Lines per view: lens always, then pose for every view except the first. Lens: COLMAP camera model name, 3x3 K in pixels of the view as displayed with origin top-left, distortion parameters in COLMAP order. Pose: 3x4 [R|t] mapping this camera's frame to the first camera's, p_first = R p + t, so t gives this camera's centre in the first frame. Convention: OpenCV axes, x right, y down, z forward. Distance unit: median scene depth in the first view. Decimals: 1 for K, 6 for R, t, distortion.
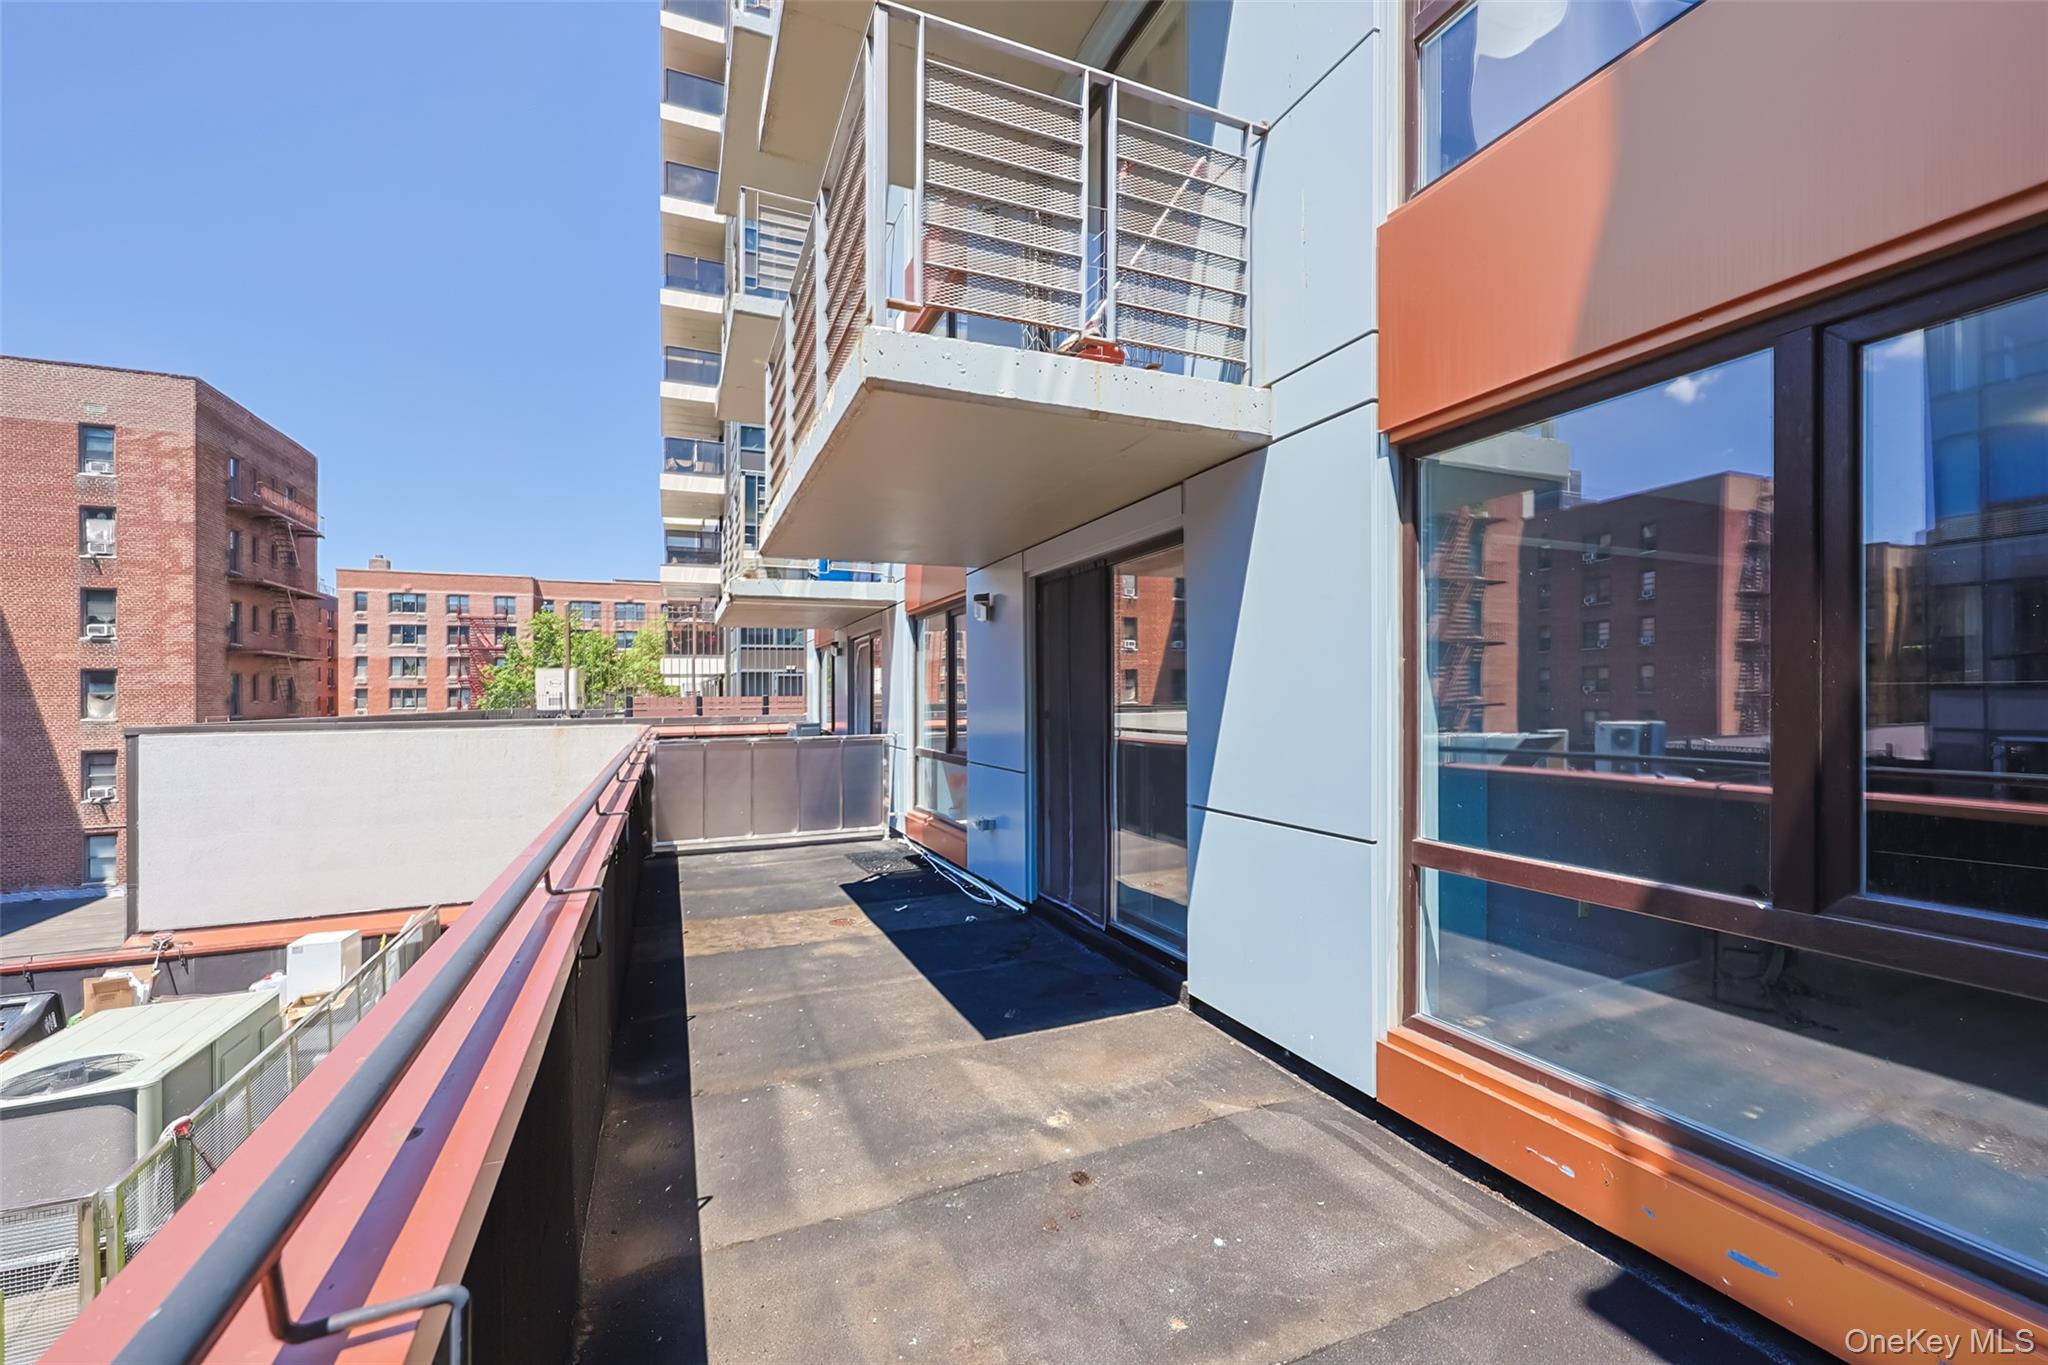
lens RADIAL K [[829.7, 0, 1027.8], [0, 829.7, 697.7], [0, 0, 1]] dist [-0.000928, 0.000174]
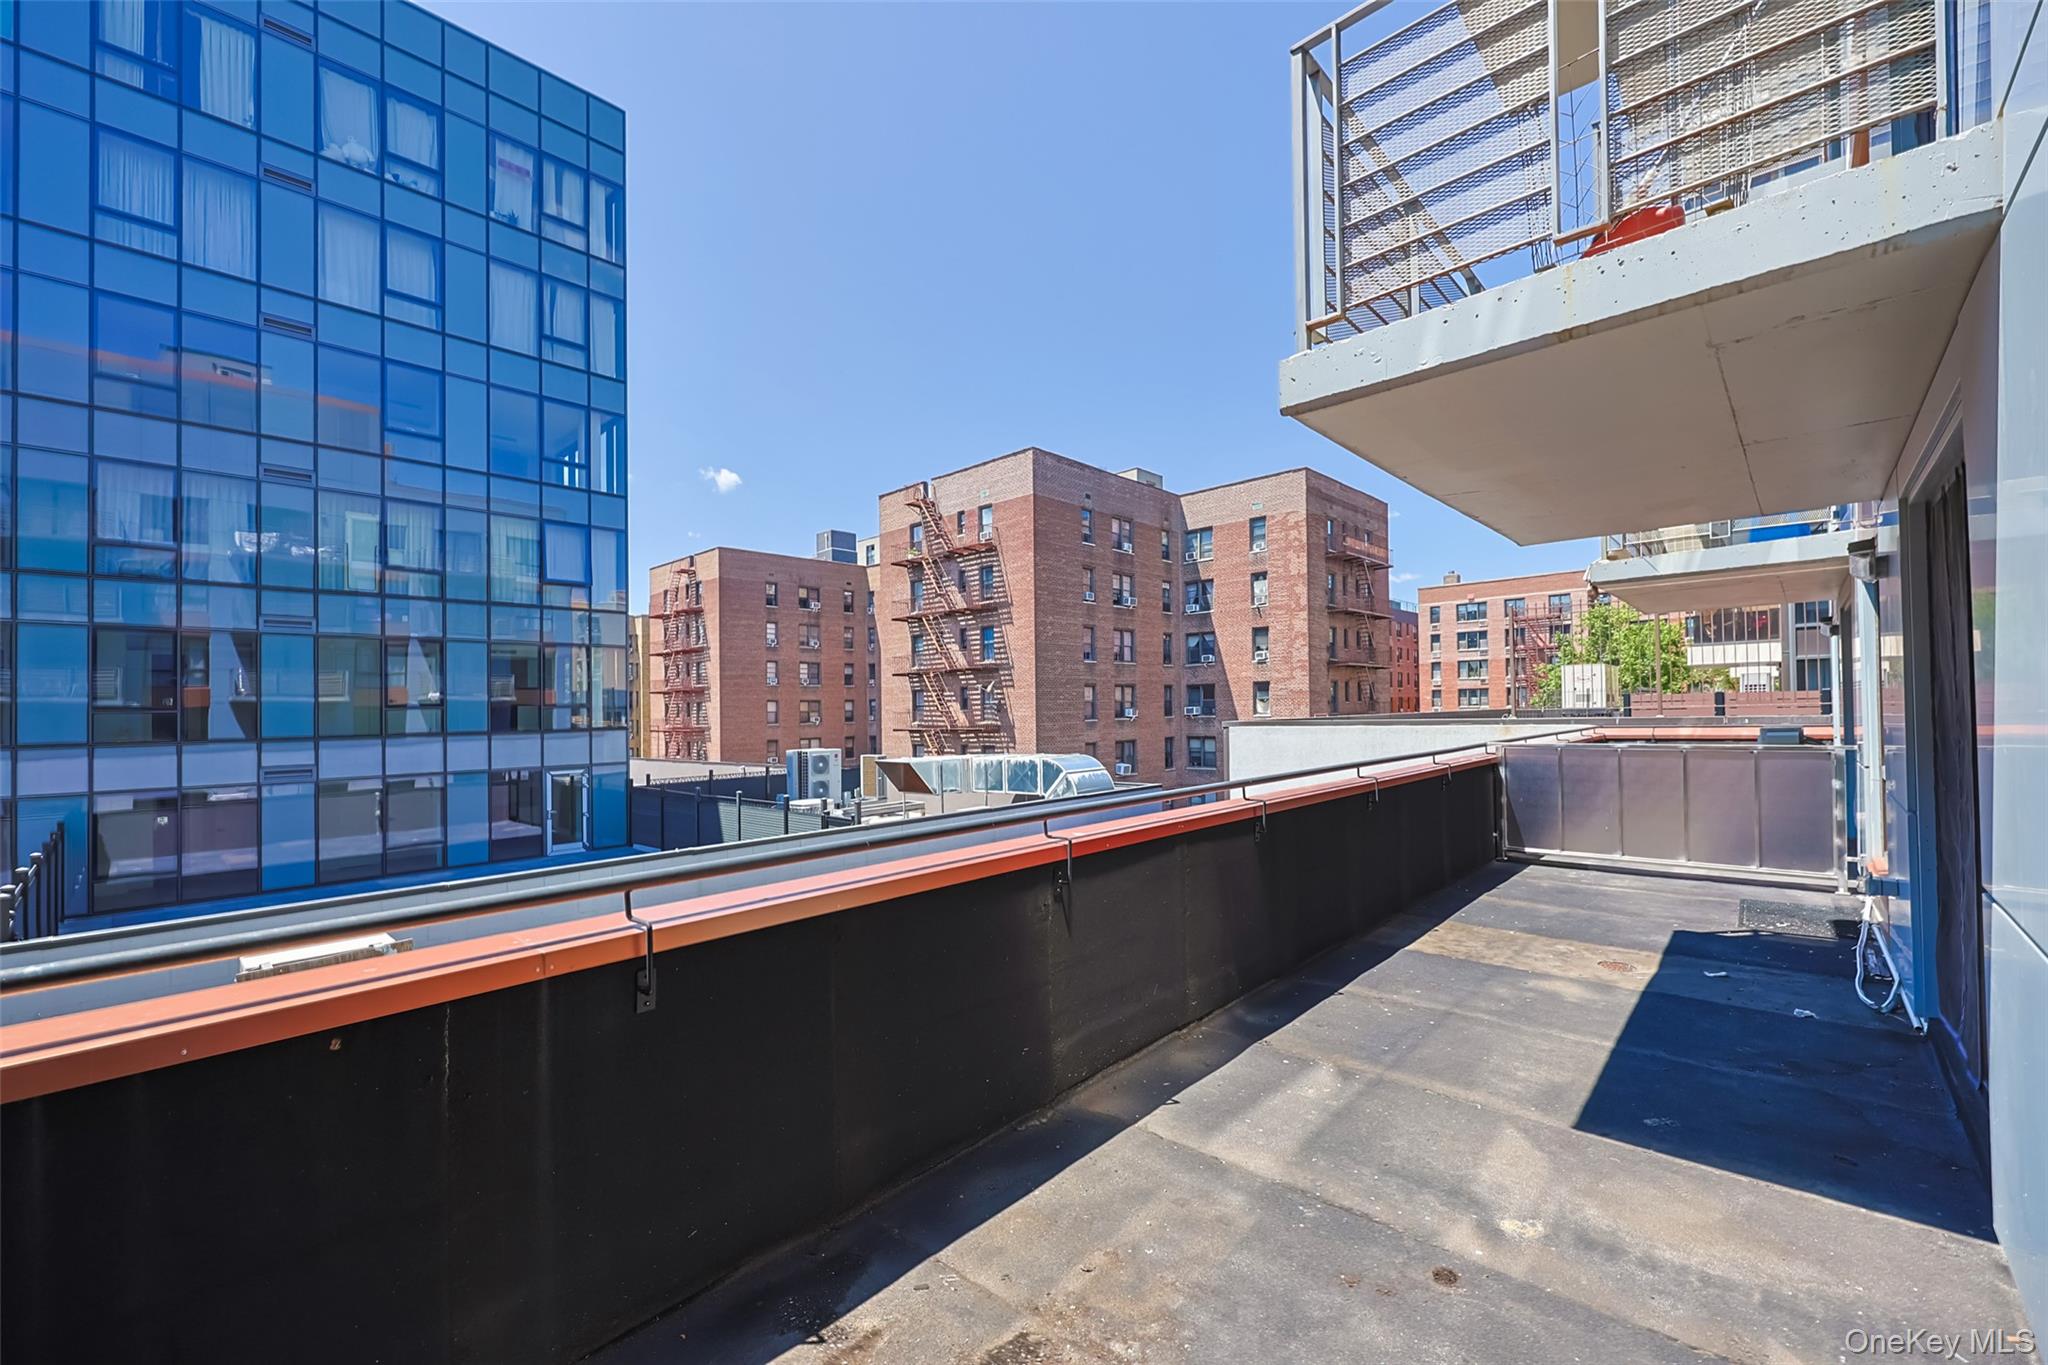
lens RADIAL K [[818.0, 0, 1024.0], [0, 818.0, 682.5], [0, 0, 1]] dist [0.001340, 0.000077]
pose [[0.404619, -0.030896, -0.913963, 0.190460], [0.016529, 0.999513, -0.026470, -0.001988], [0.914336, -0.004396, 0.404933, 0.078844]]
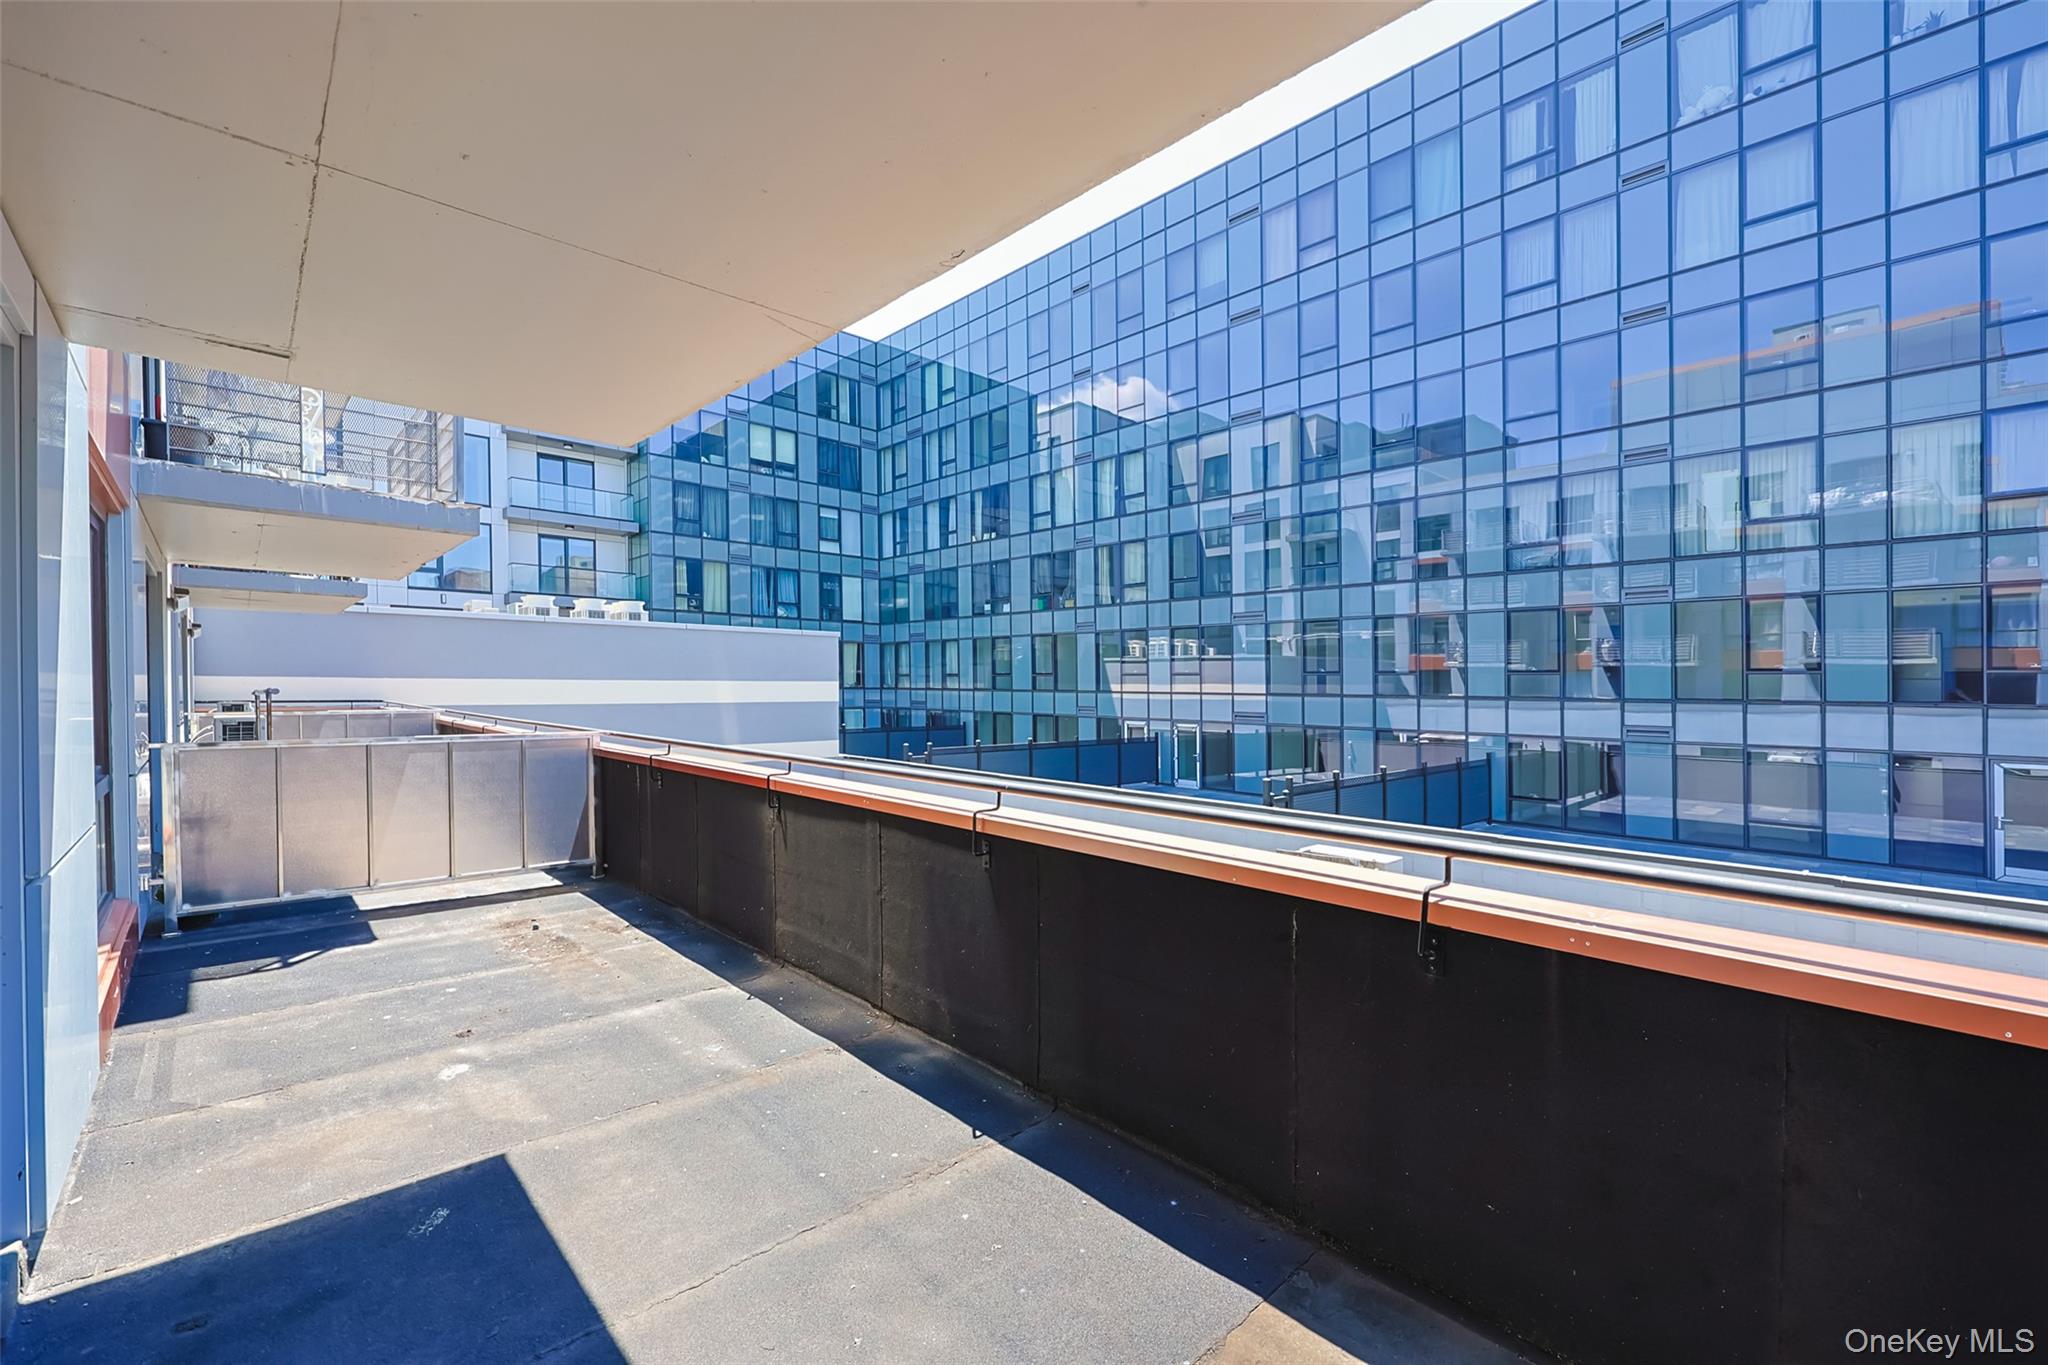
lens RADIAL K [[825.5, 0, 1024.0], [0, 825.5, 682.5], [0, 0, 1]] dist [-0.002148, -0.000203]
pose [[-0.932322, 0.001757, -0.361626, -0.086156], [0.002000, 0.999998, -0.000295, 0.002511], [0.361625, -0.000998, -0.932323, 0.736846]]
